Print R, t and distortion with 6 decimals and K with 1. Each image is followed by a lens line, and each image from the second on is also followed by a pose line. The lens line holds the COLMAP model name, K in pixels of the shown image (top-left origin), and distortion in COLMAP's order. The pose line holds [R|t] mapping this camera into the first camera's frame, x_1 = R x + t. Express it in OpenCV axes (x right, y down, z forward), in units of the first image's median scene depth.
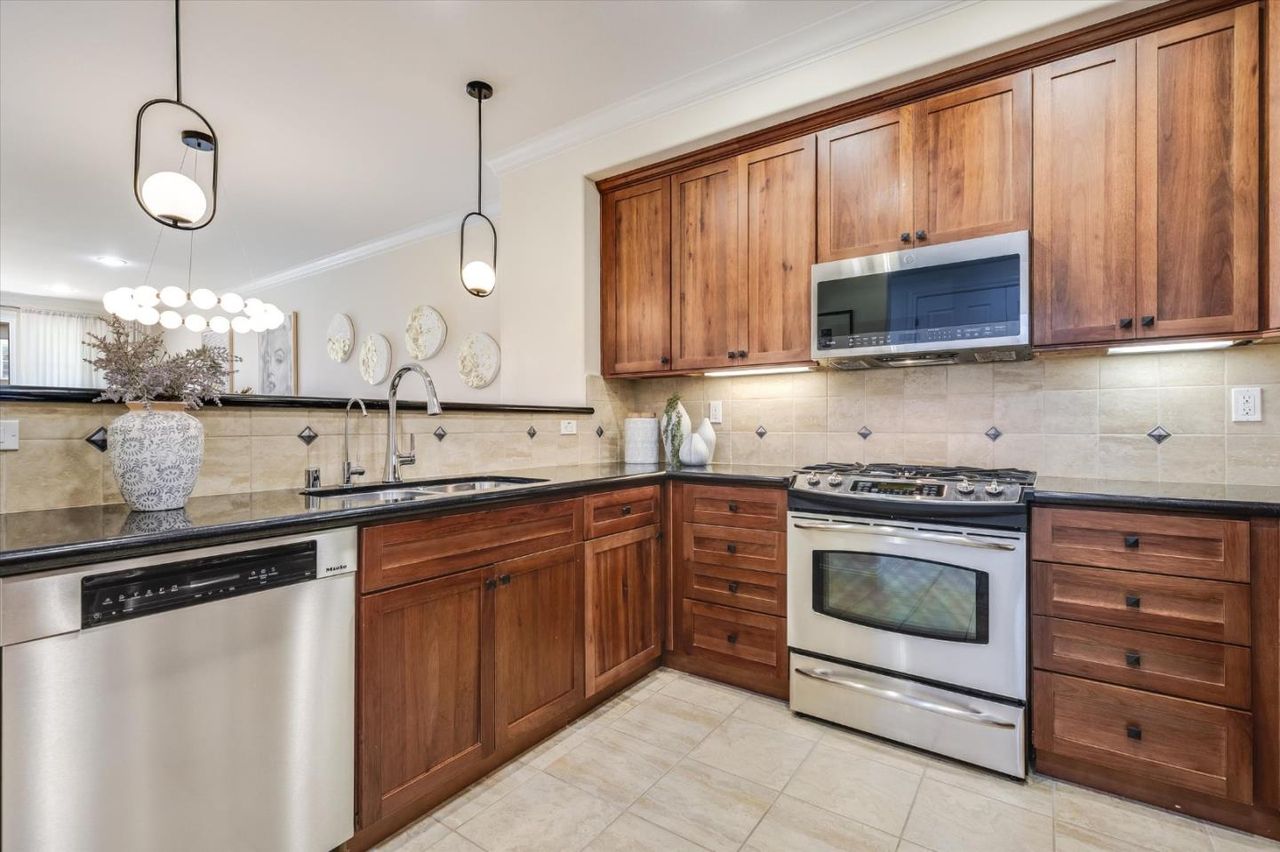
lens RADIAL K [[583.1, 0, 641.1], [0, 583.1, 428.4], [0, 0, 1]] dist [0.007847, -0.002414]
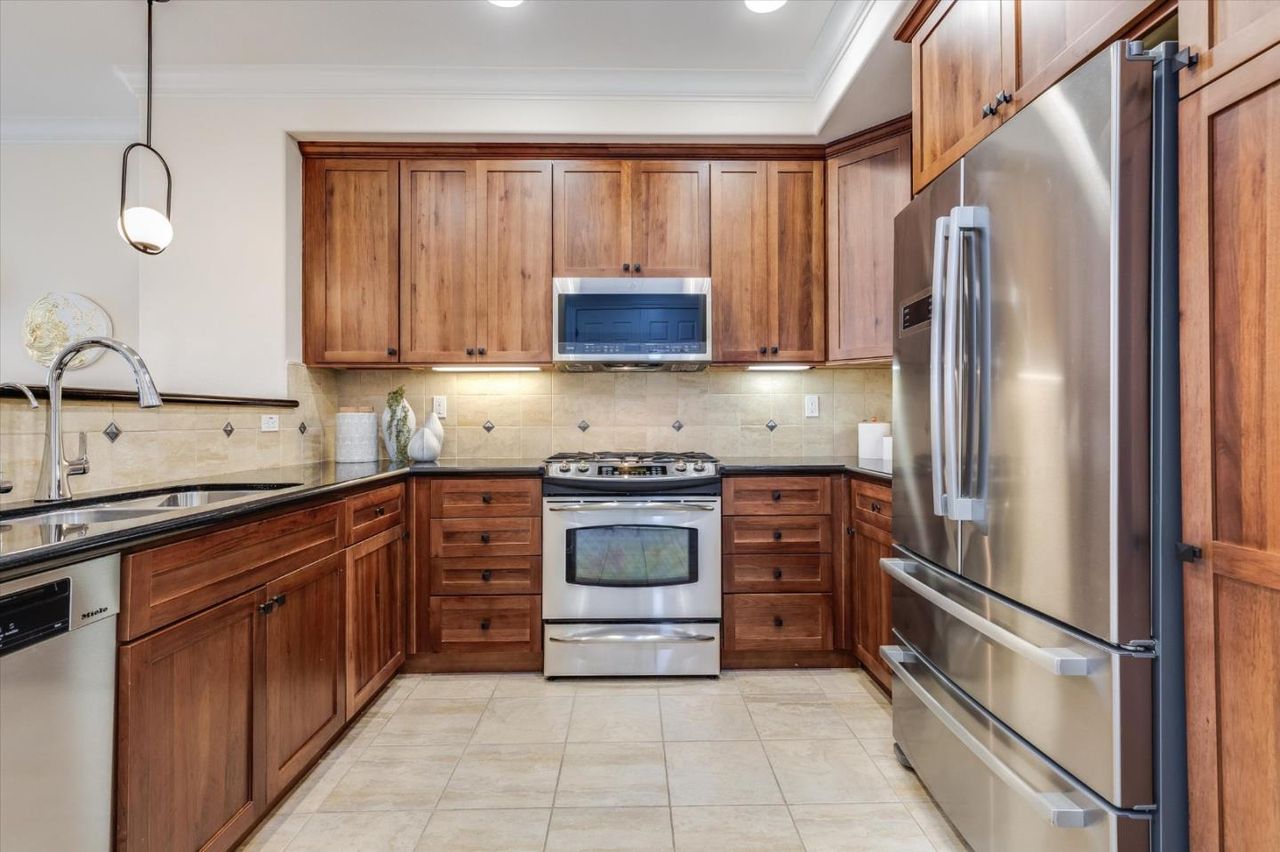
lens RADIAL K [[583.1, 0, 648.6], [0, 583.1, 417.6], [0, 0, 1]] dist [0.007847, -0.002414]
pose [[0.803616, -0.000203, 0.595148, -0.245687], [0.006436, 0.999944, -0.008349, 0.001077], [-0.595114, 0.010540, 0.803572, -0.012419]]
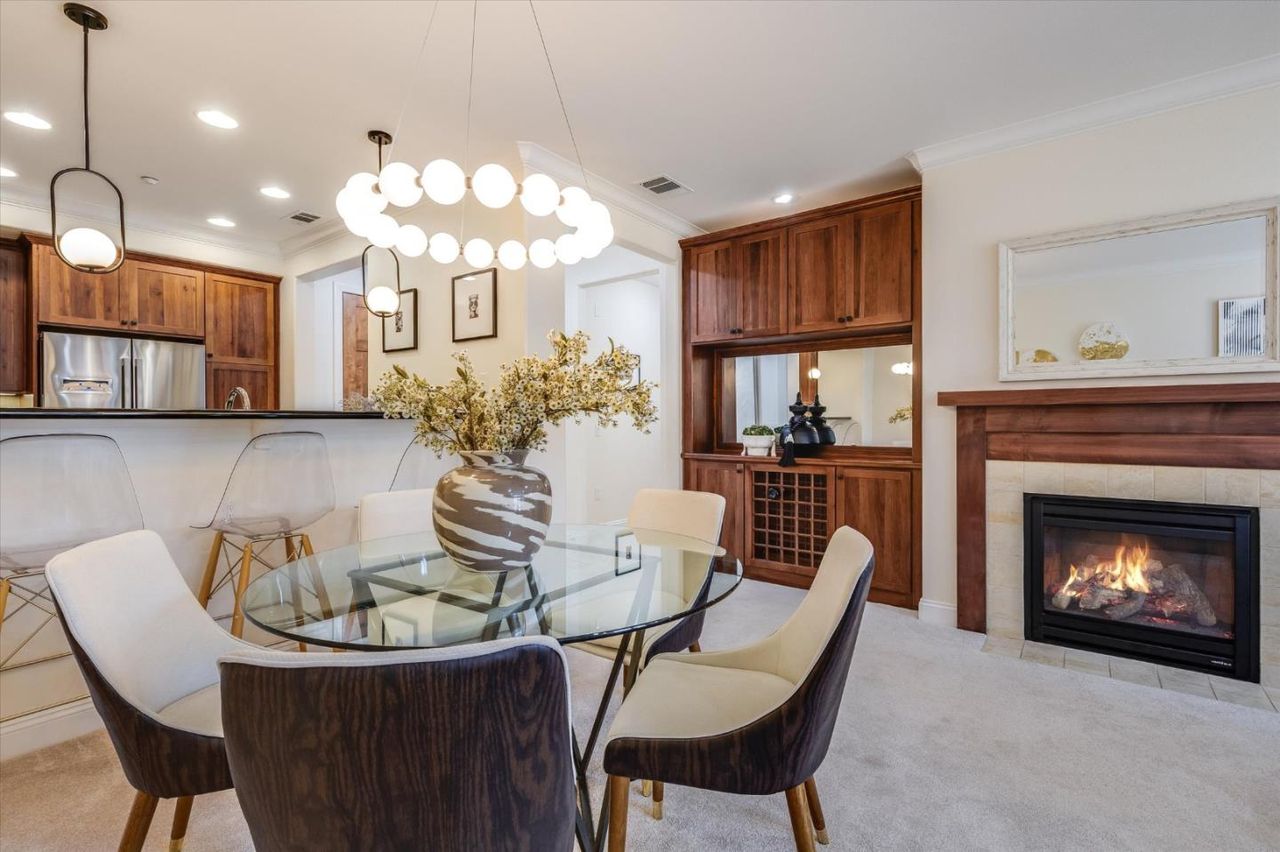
lens RADIAL K [[578.4, 0, 638.6], [0, 578.4, 422.0], [0, 0, 1]] dist [0.006462, 0.001964]
pose [[-0.999453, 0.006808, 0.032374, -1.310902], [0.006954, 0.999966, 0.004392, -0.023499], [-0.032343, 0.004614, -0.999466, 2.214852]]
